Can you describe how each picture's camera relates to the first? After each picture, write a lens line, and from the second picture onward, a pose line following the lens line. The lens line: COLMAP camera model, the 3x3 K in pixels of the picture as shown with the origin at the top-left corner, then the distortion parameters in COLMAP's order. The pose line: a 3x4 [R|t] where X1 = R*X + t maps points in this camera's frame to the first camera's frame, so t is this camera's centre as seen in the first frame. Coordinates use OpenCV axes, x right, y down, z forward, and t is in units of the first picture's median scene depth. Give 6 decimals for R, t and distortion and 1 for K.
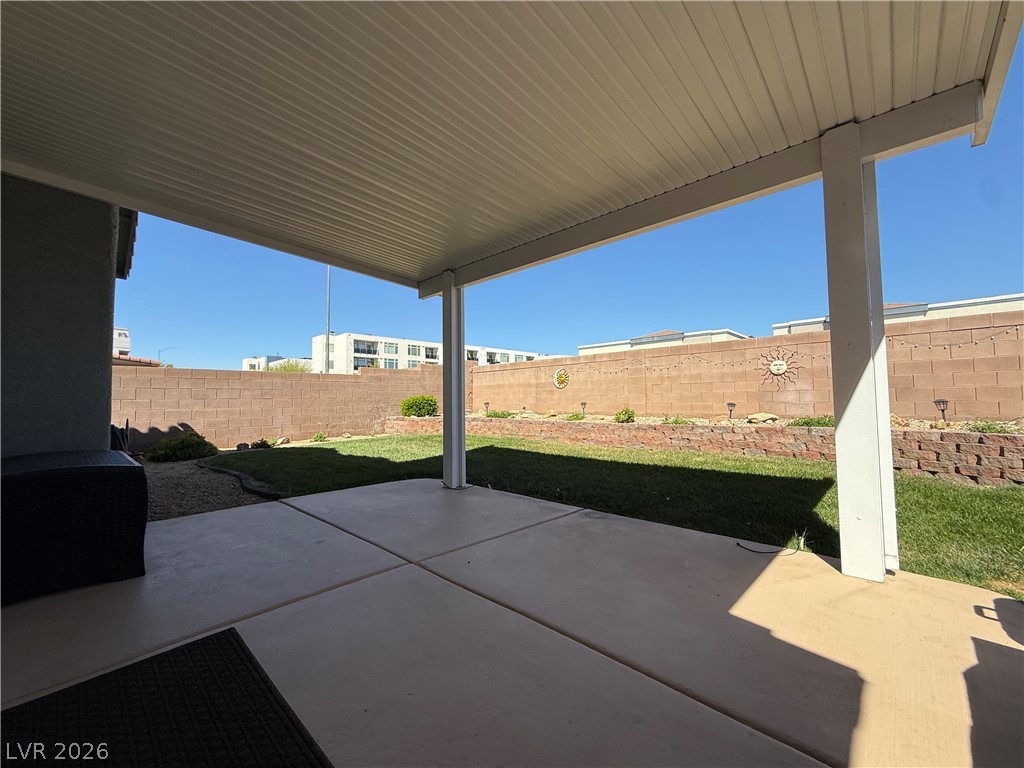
lens RADIAL K [[409.4, 0, 511.4], [0, 409.4, 382.4], [0, 0, 1]] dist [0.004879, 0.000449]
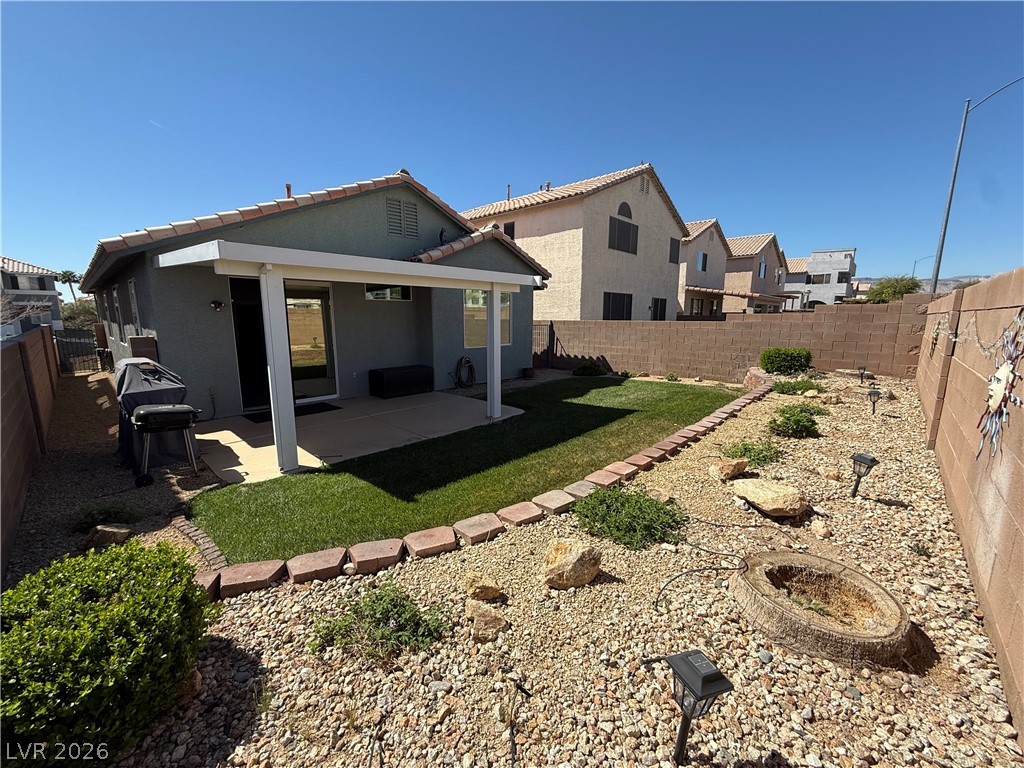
lens RADIAL K [[409.4, 0, 511.7], [0, 409.4, 385.6], [0, 0, 1]] dist [0.004879, 0.000449]
pose [[0.028007, 0.174354, -0.984285, 0.844765], [0.046801, 0.983362, 0.175522, -0.088503], [0.998512, -0.050982, 0.019381, 0.615729]]
